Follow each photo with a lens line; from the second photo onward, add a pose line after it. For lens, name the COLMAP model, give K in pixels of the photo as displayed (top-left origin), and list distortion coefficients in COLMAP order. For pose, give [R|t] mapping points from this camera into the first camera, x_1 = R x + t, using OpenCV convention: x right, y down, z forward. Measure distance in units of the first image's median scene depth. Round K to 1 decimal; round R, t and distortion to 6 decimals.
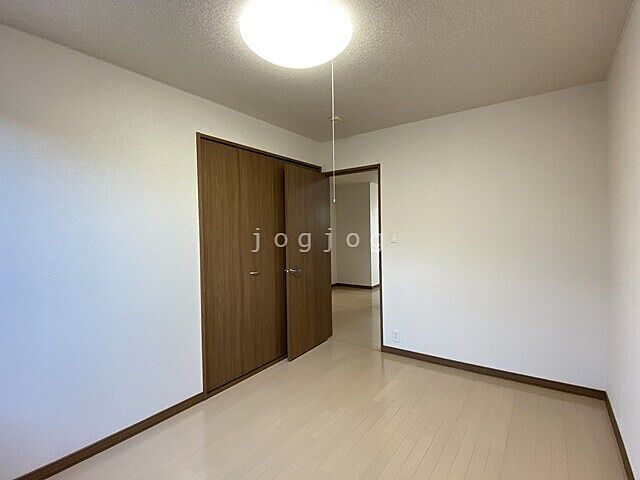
lens RADIAL K [[317.6, 0, 318.1], [0, 317.6, 237.8], [0, 0, 1]] dist [0.000192, 0.000146]
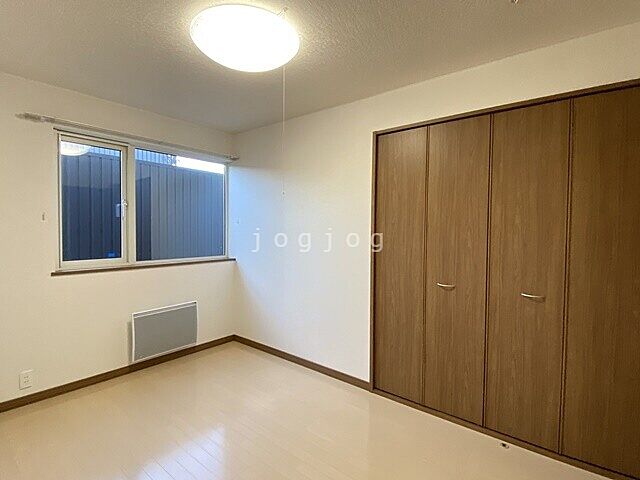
lens RADIAL K [[317.6, 0, 318.1], [0, 317.6, 237.8], [0, 0, 1]] dist [0.000192, 0.000146]
pose [[-0.063154, 0.053765, -0.996555, 0.663424], [-0.017072, 0.998344, 0.054943, -0.044827], [0.997858, 0.020483, -0.062131, 0.886096]]
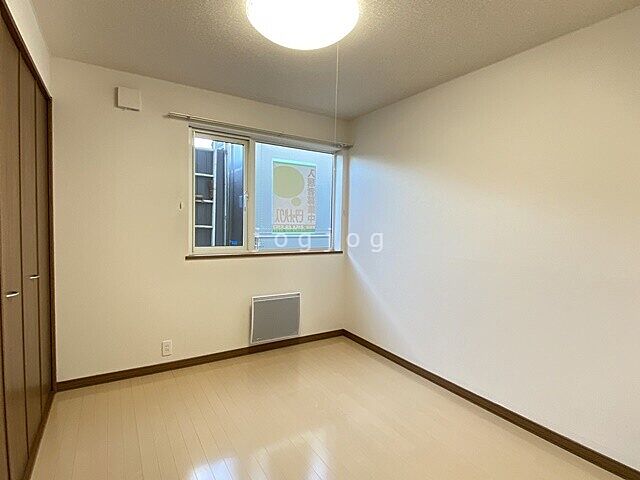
lens RADIAL K [[344.7, 0, 320.0], [0, 344.7, 240.0], [0, 0, 1]] dist [0.059358, 0.000065]
pose [[-0.360439, 0.072065, -0.929995, 0.685866], [-0.028155, 0.995716, 0.088070, -0.045343], [0.932358, 0.057928, -0.356866, 0.869553]]
